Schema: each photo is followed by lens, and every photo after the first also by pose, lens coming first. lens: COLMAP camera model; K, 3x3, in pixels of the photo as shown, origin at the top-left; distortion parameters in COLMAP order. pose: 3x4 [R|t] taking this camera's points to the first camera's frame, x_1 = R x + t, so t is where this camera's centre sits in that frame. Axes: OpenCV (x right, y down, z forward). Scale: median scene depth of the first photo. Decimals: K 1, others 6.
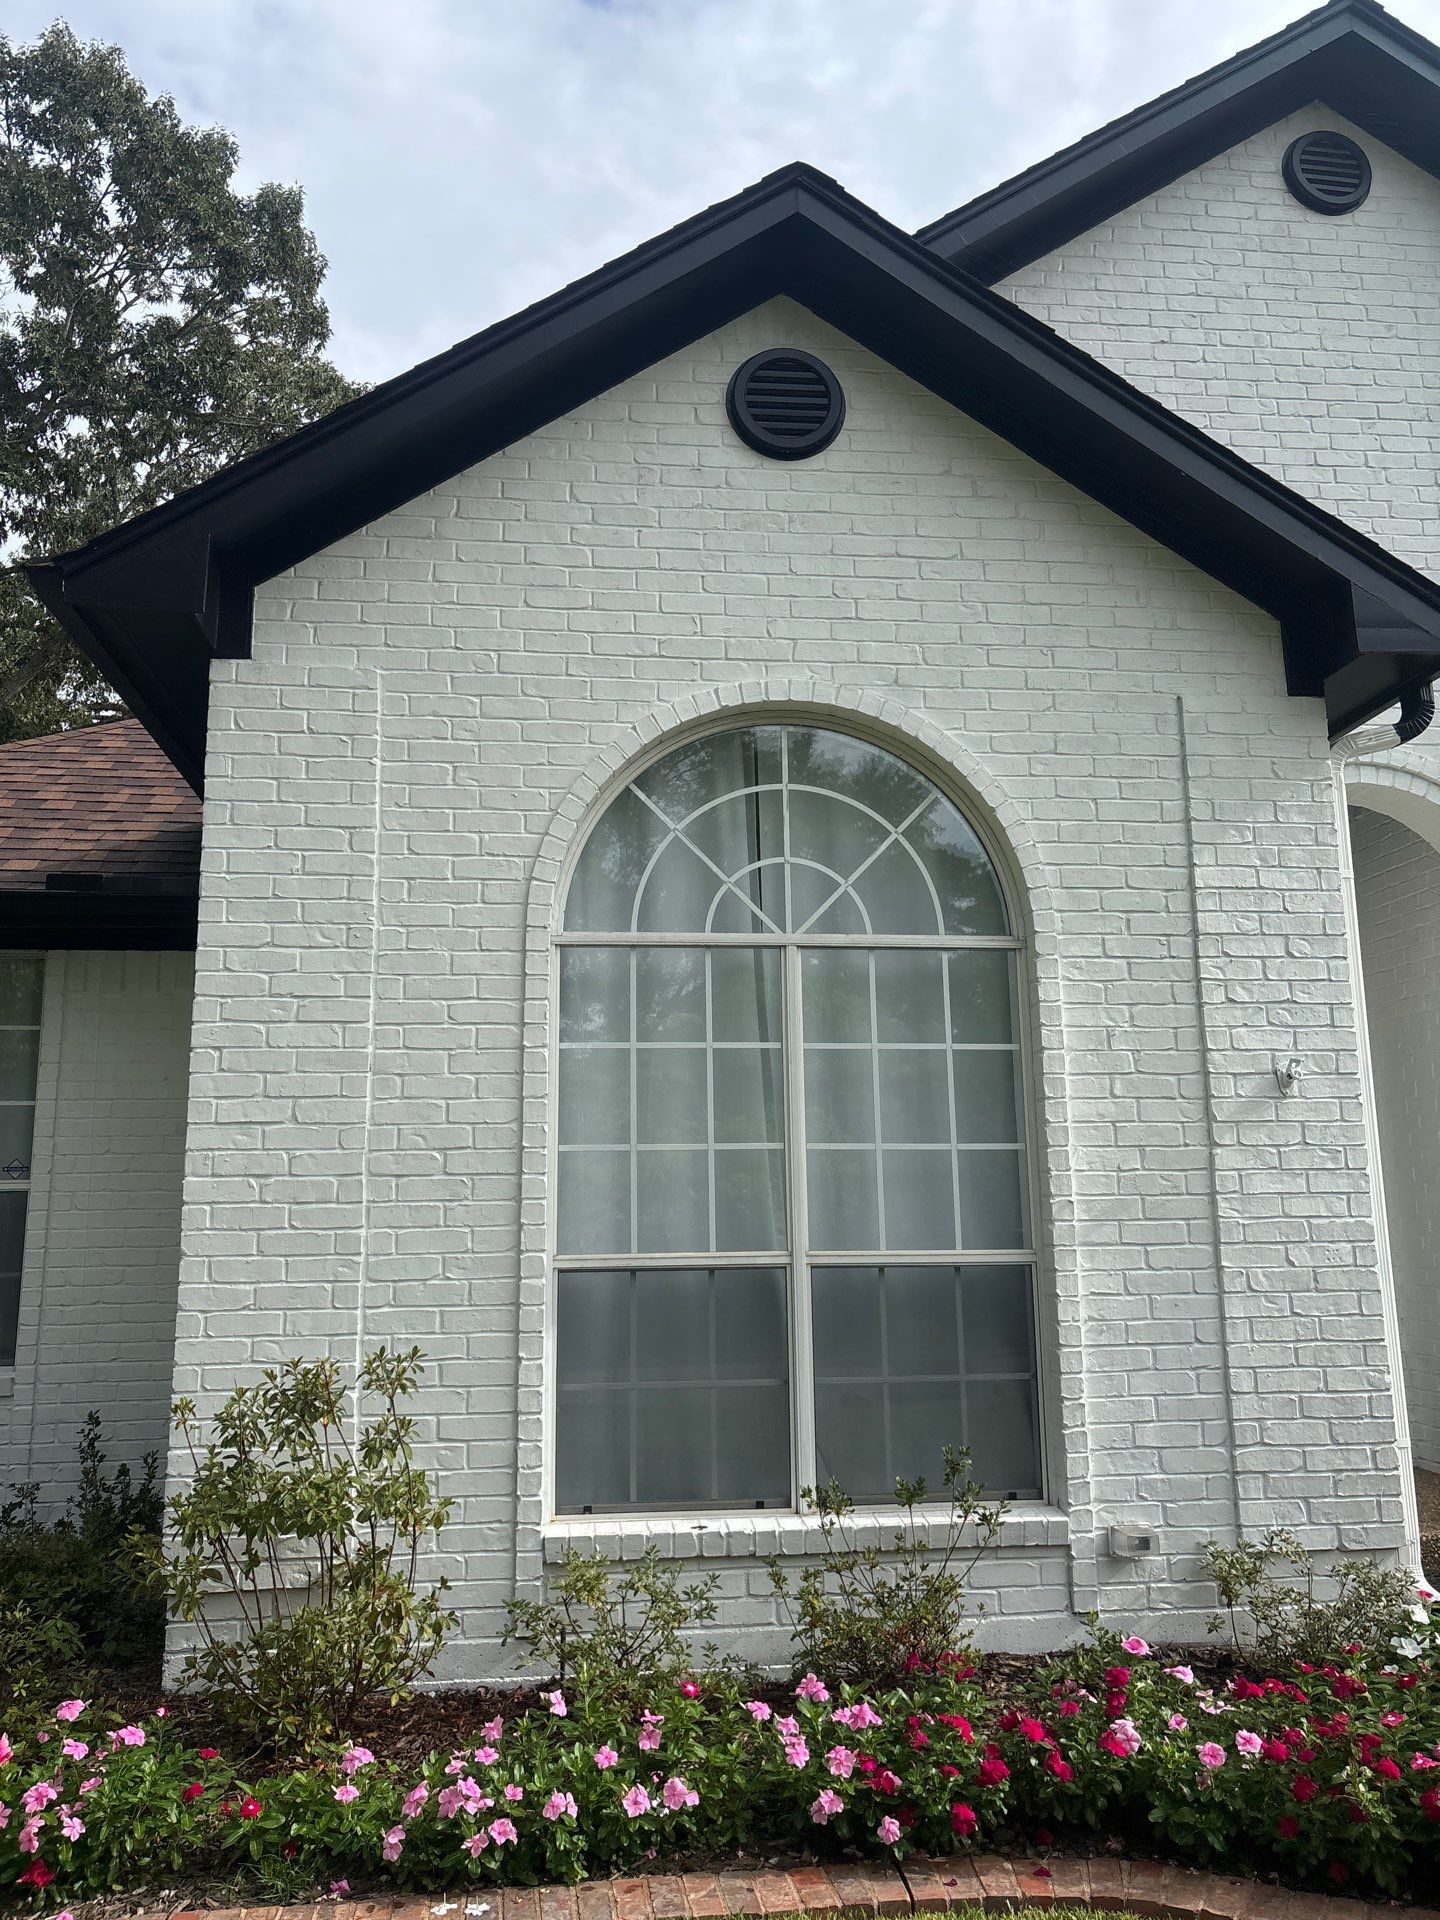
lens RADIAL K [[1462.3, 0, 680.6], [0, 1462.3, 962.7], [0, 0, 1]] dist [0.041354, -0.054073]
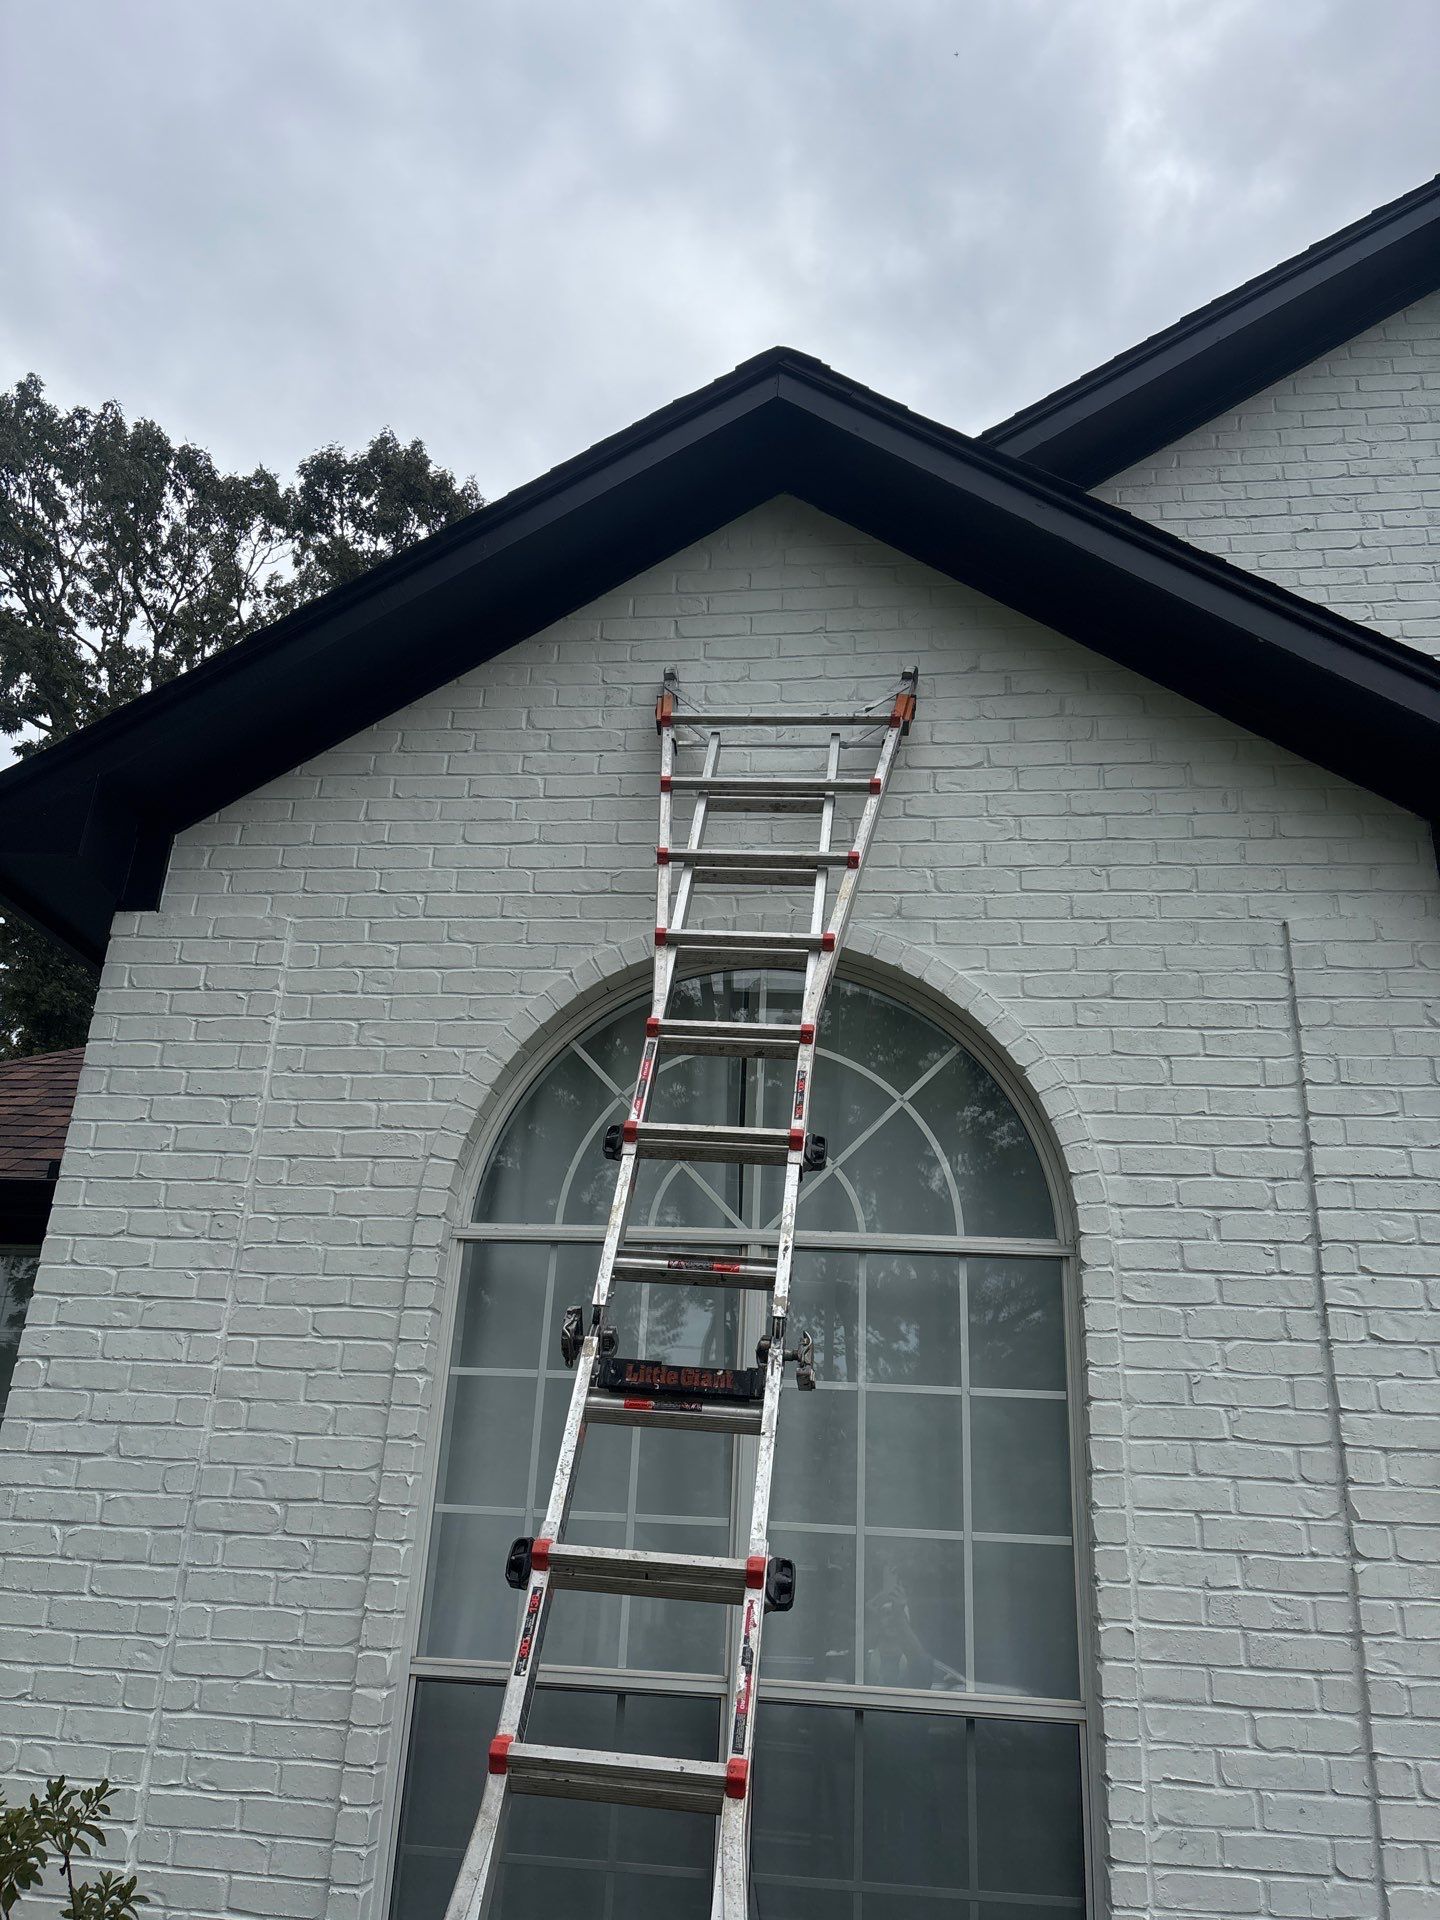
lens RADIAL K [[1448.1, 0, 686.1], [0, 1448.1, 984.2], [0, 0, 1]] dist [0.050641, -0.065279]
pose [[0.972947, -0.024110, -0.229767, 0.217713], [-0.022408, 0.980002, -0.197723, 0.005413], [0.229939, 0.197522, 0.952950, 0.229134]]
